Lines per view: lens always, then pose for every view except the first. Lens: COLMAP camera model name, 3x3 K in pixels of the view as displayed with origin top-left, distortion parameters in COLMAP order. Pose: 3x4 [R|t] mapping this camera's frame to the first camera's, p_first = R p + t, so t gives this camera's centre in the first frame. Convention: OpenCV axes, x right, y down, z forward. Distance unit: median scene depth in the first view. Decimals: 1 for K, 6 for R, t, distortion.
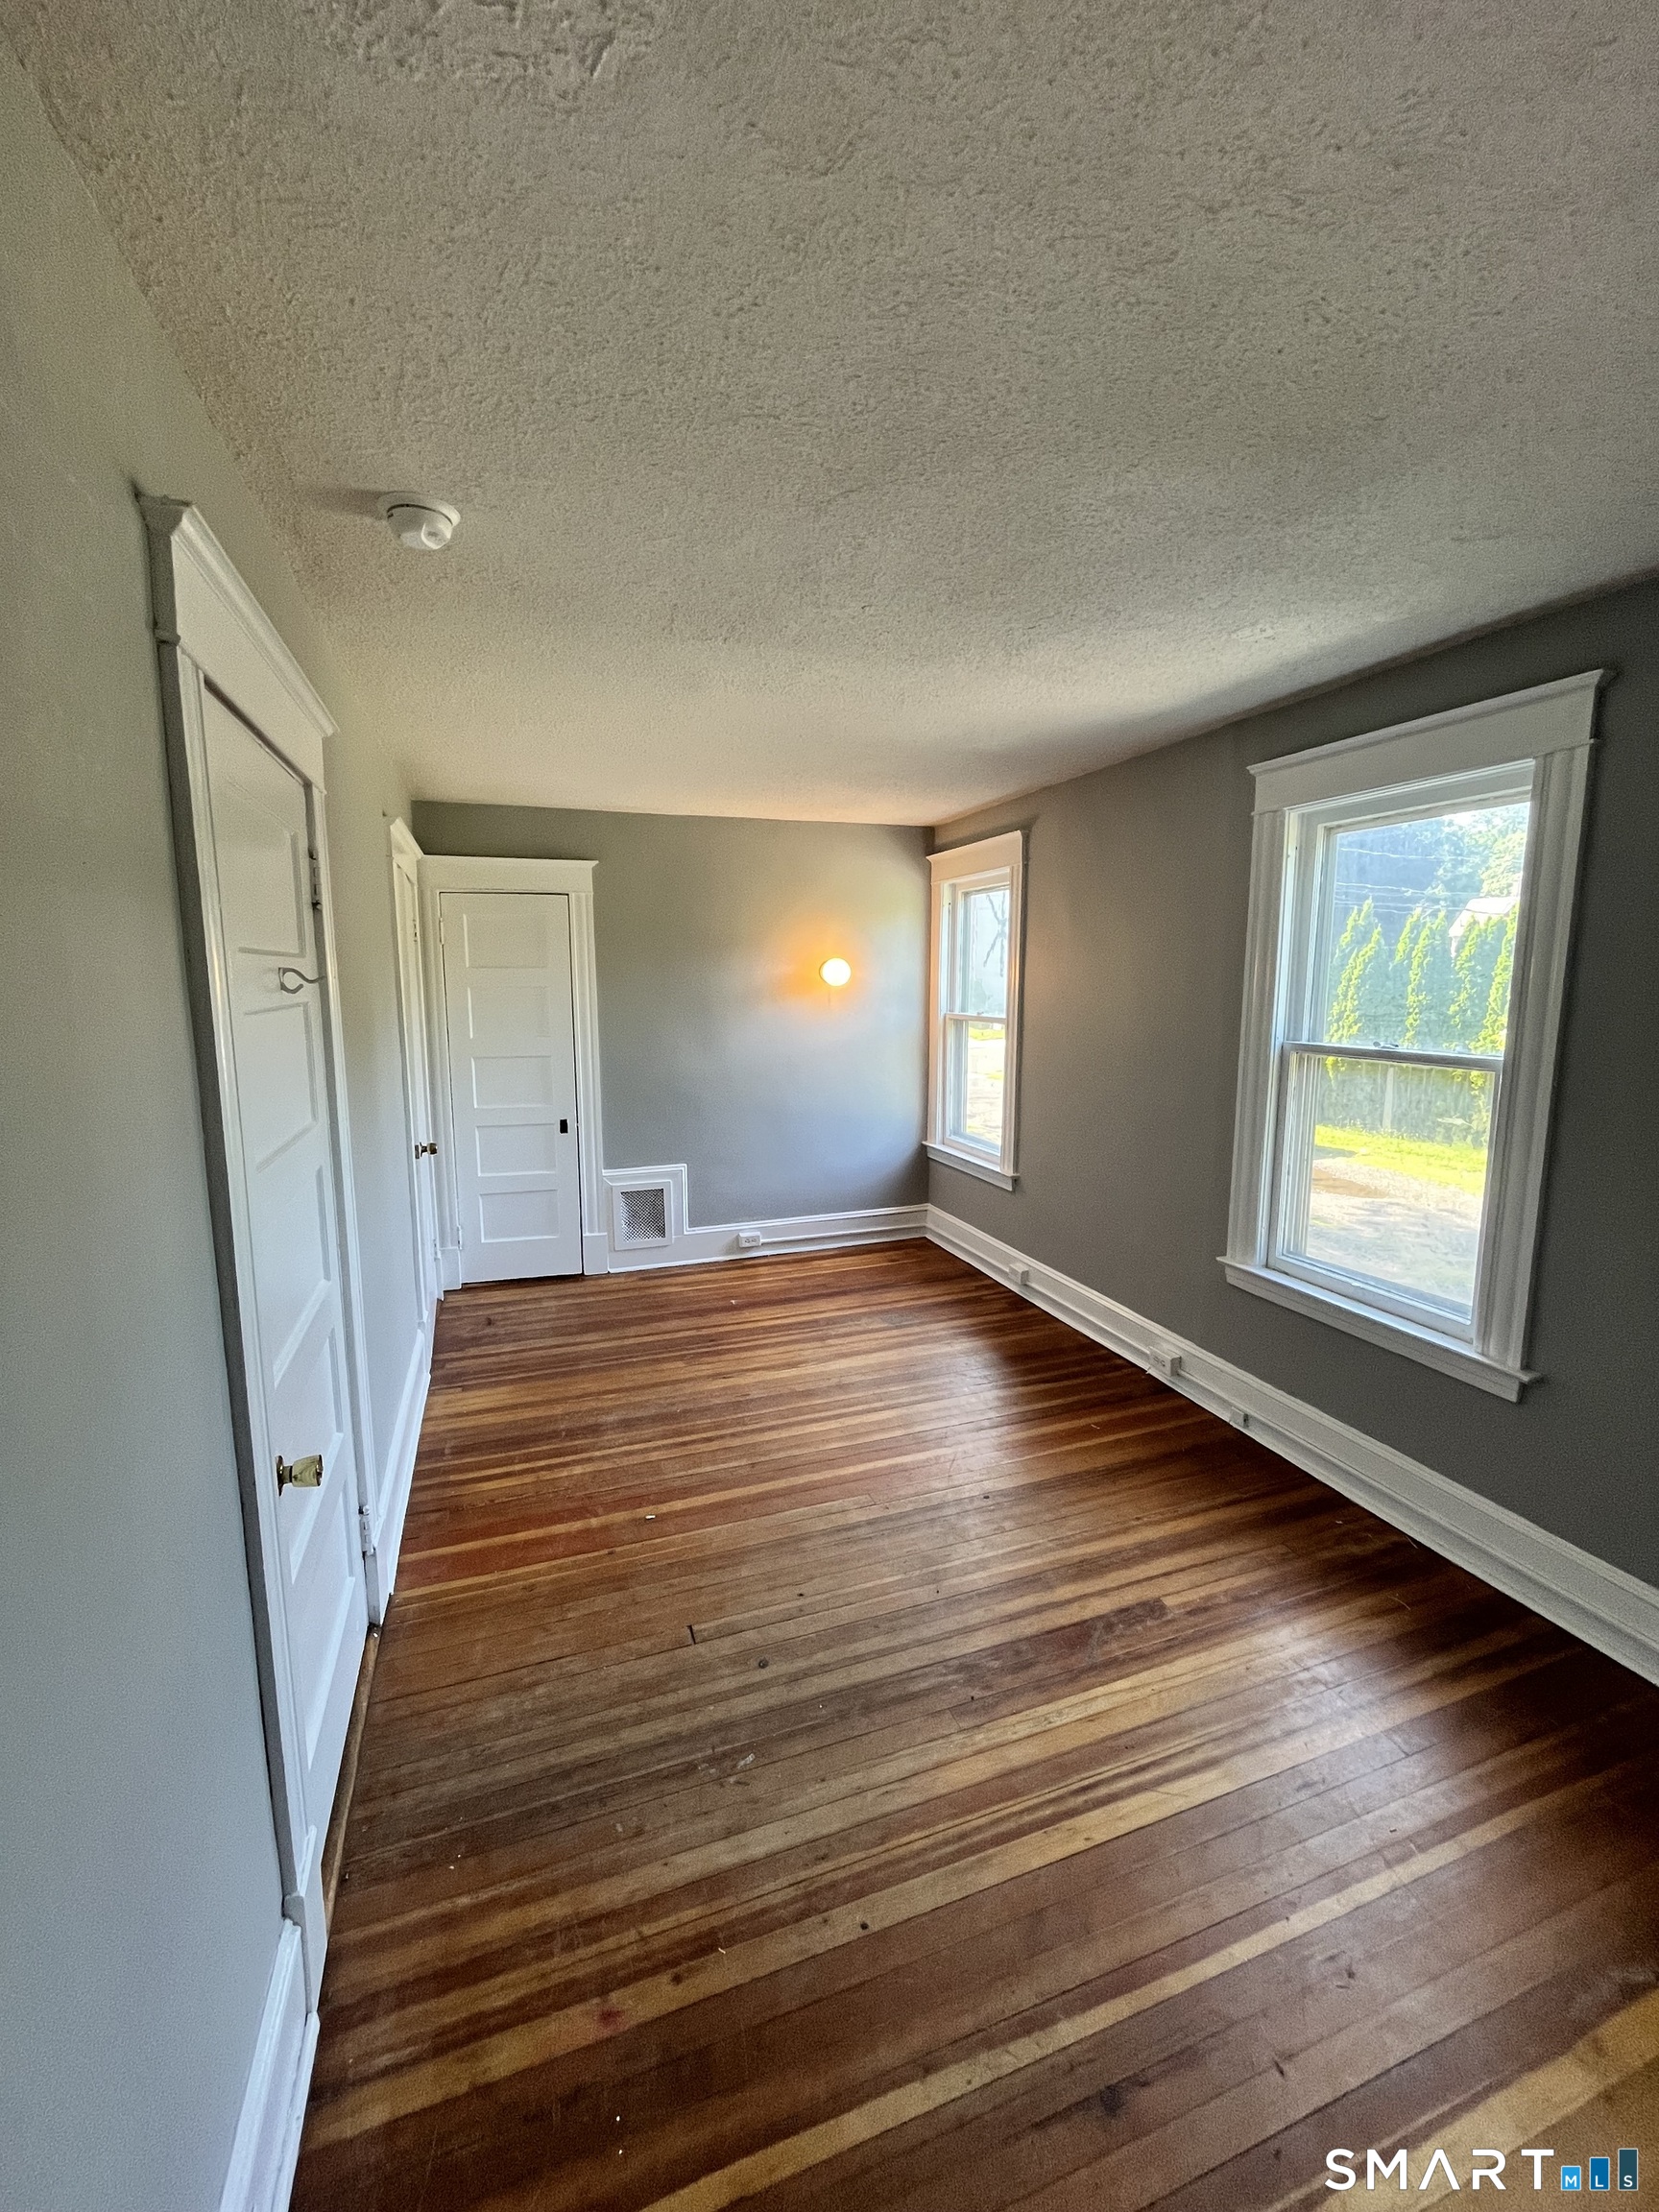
lens RADIAL K [[898.5, 0, 819.9], [0, 898.5, 1099.7], [0, 0, 1]] dist [-0.006982, 0.001348]
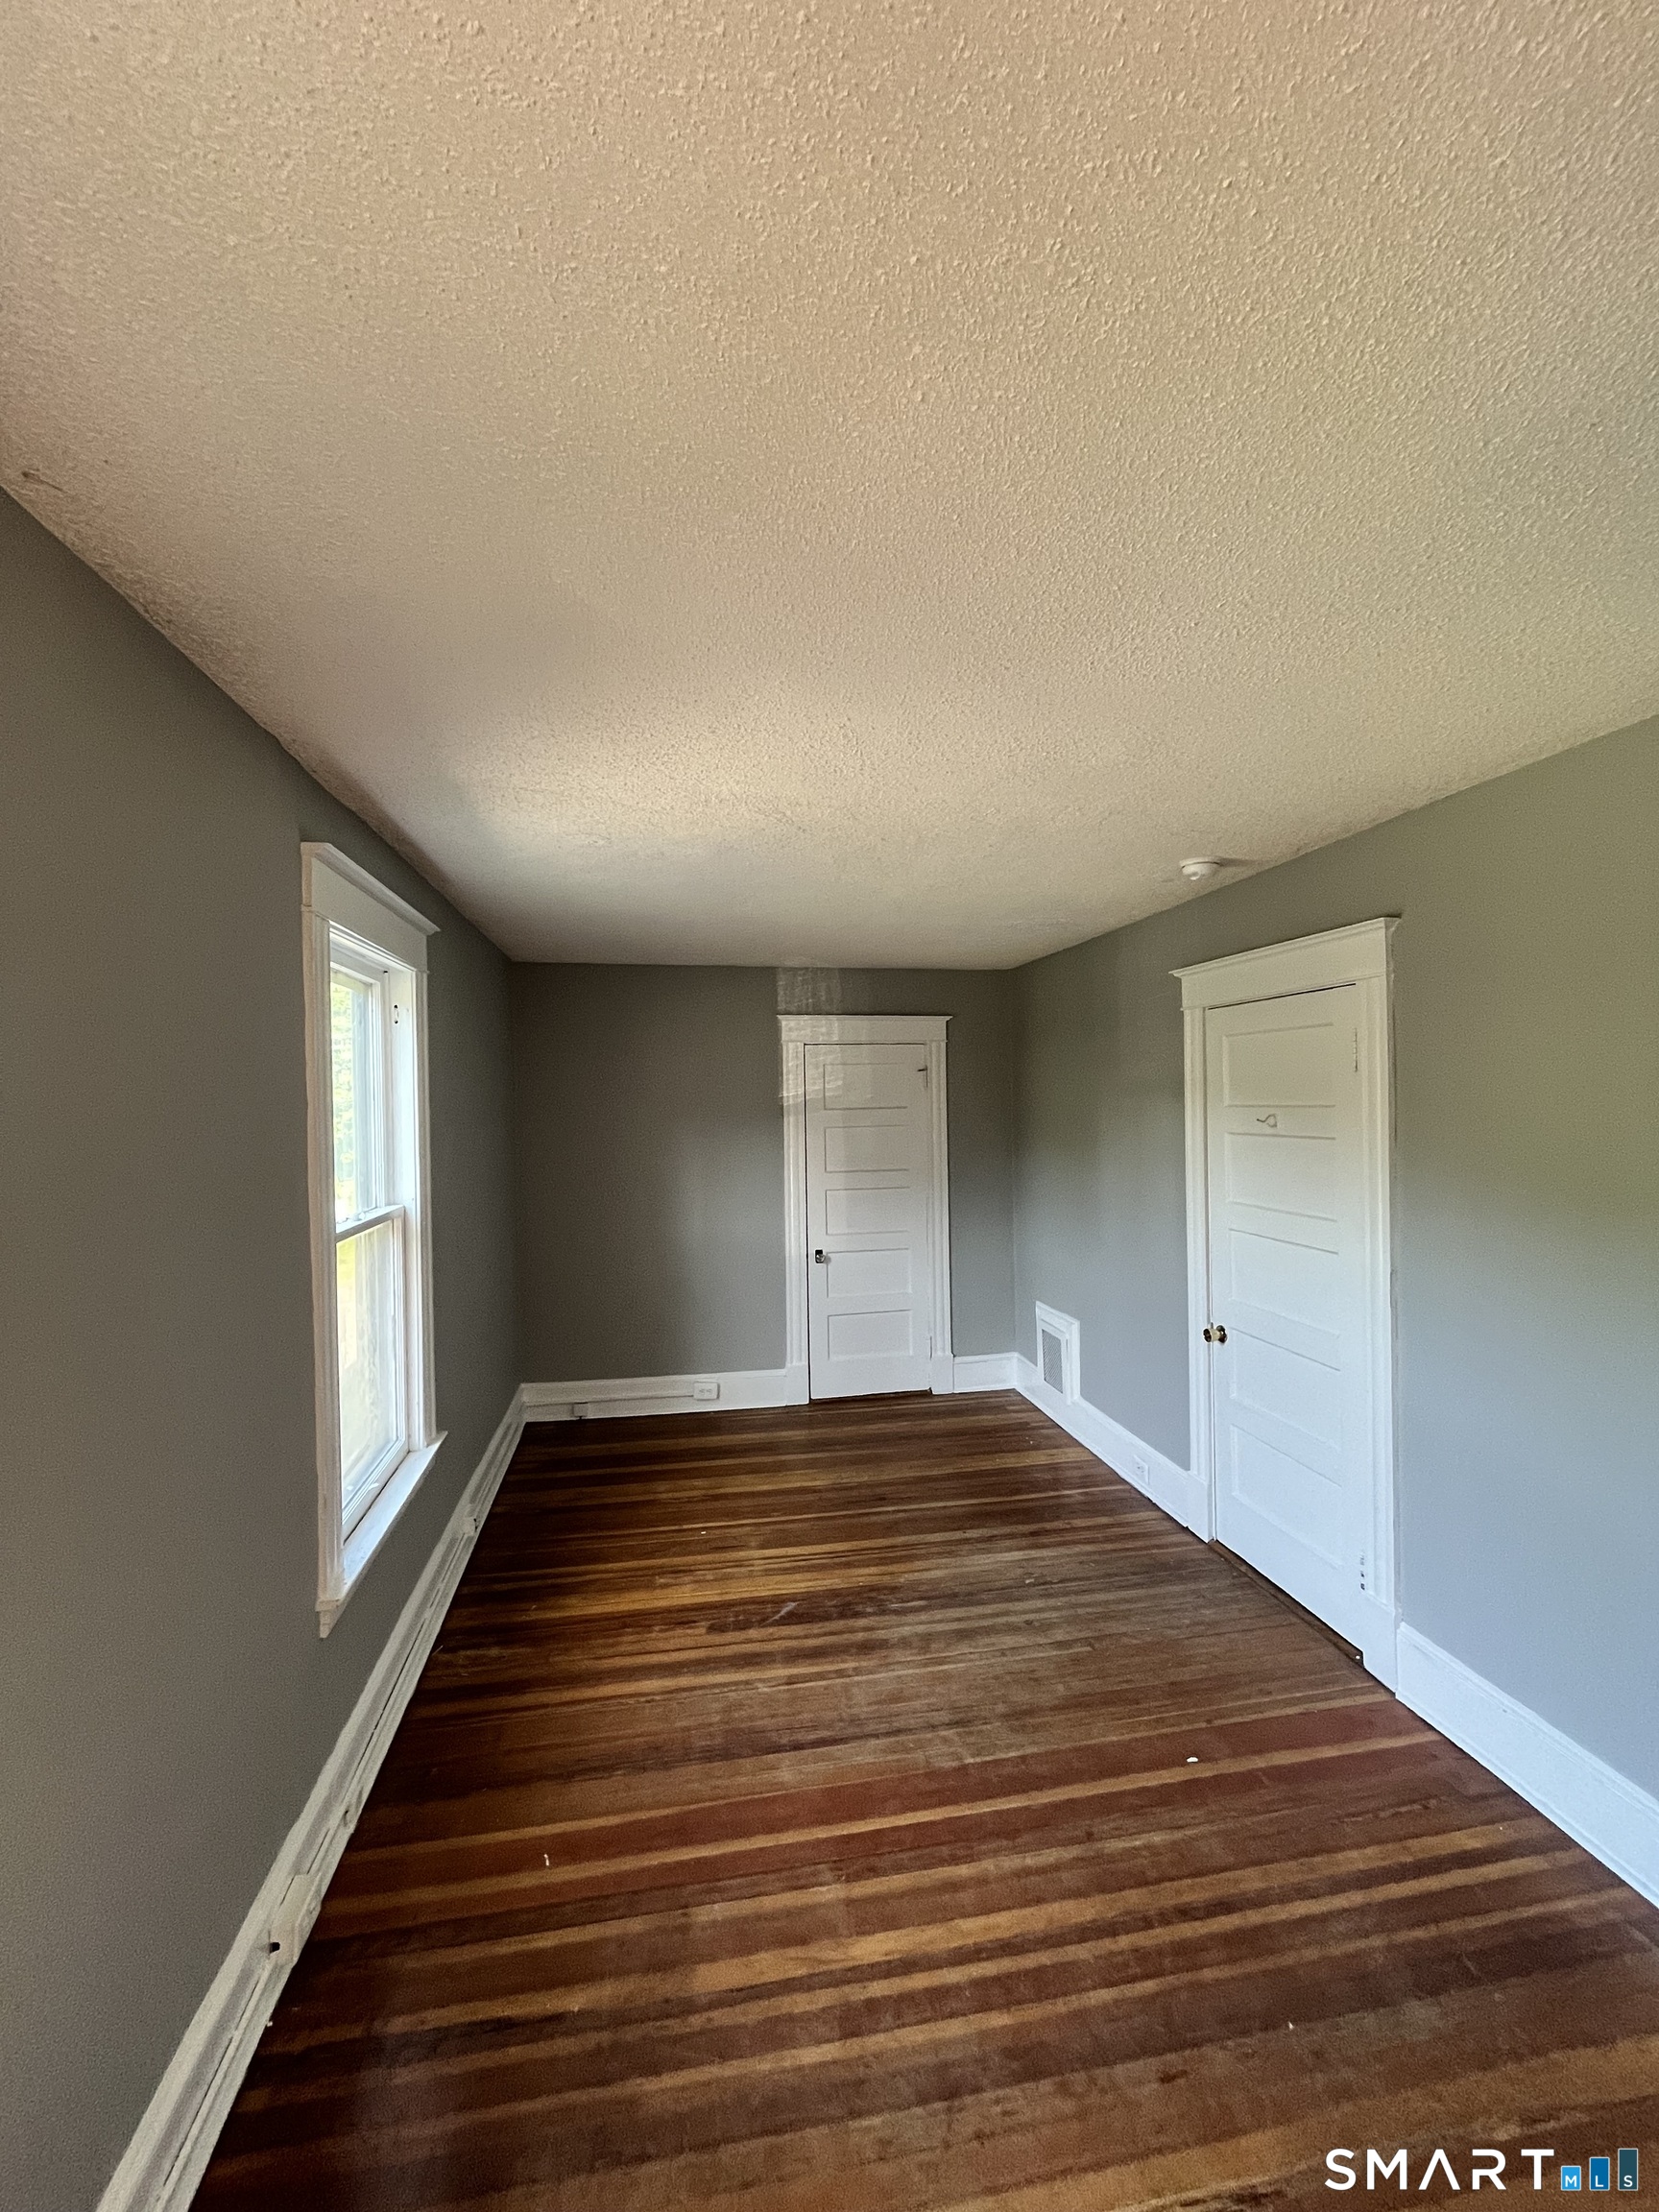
lens RADIAL K [[898.5, 0, 820.7], [0, 898.5, 1090.9], [0, 0, 1]] dist [-0.006982, 0.001348]
pose [[-0.986847, 0.017395, 0.160720, 0.015513], [0.041388, 0.988245, 0.147170, -0.382068], [-0.156271, 0.151886, -0.975966, 2.250452]]
